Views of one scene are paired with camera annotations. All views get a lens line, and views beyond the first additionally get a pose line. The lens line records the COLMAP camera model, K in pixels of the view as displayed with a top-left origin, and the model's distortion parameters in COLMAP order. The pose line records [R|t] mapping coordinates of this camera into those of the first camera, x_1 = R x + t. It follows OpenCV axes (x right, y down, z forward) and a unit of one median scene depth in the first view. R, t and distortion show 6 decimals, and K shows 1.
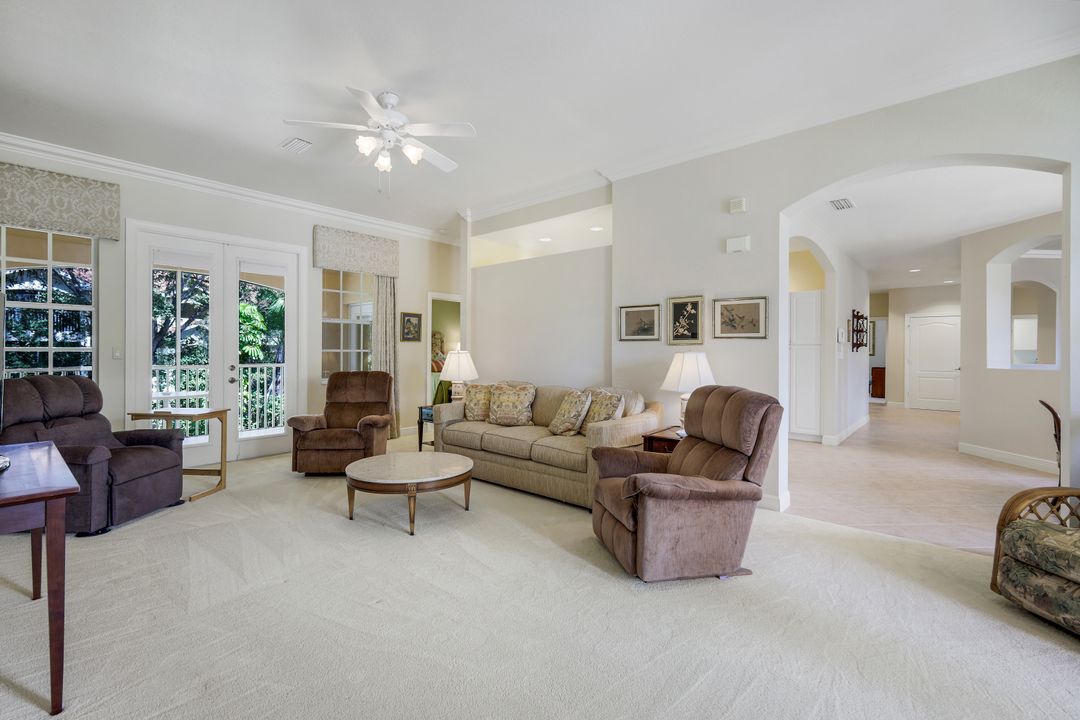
lens RADIAL K [[476.6, 0, 540.0], [0, 476.6, 360.0], [0, 0, 1]] dist [0.001776, 0.000145]
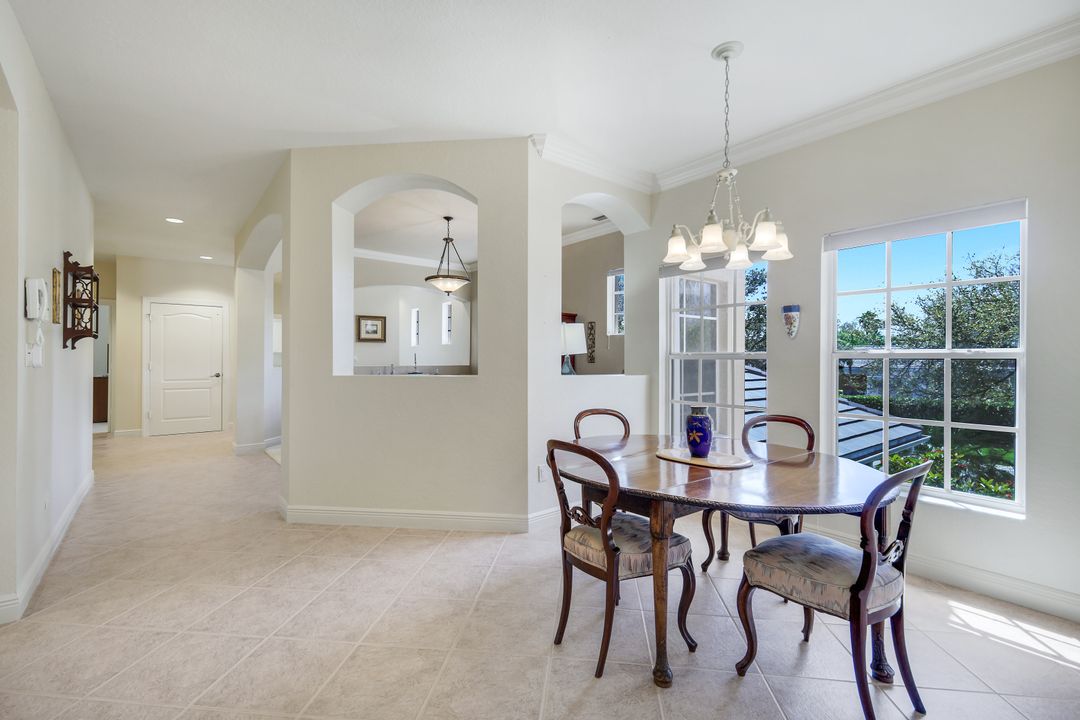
lens RADIAL K [[476.6, 0, 540.0], [0, 476.6, 360.0], [0, 0, 1]] dist [0.001776, 0.000145]
pose [[0.179141, -0.003638, 0.983817, 0.287513], [0.012864, 0.999916, 0.001355, -0.000936], [-0.983739, 0.012413, 0.179173, 0.469069]]
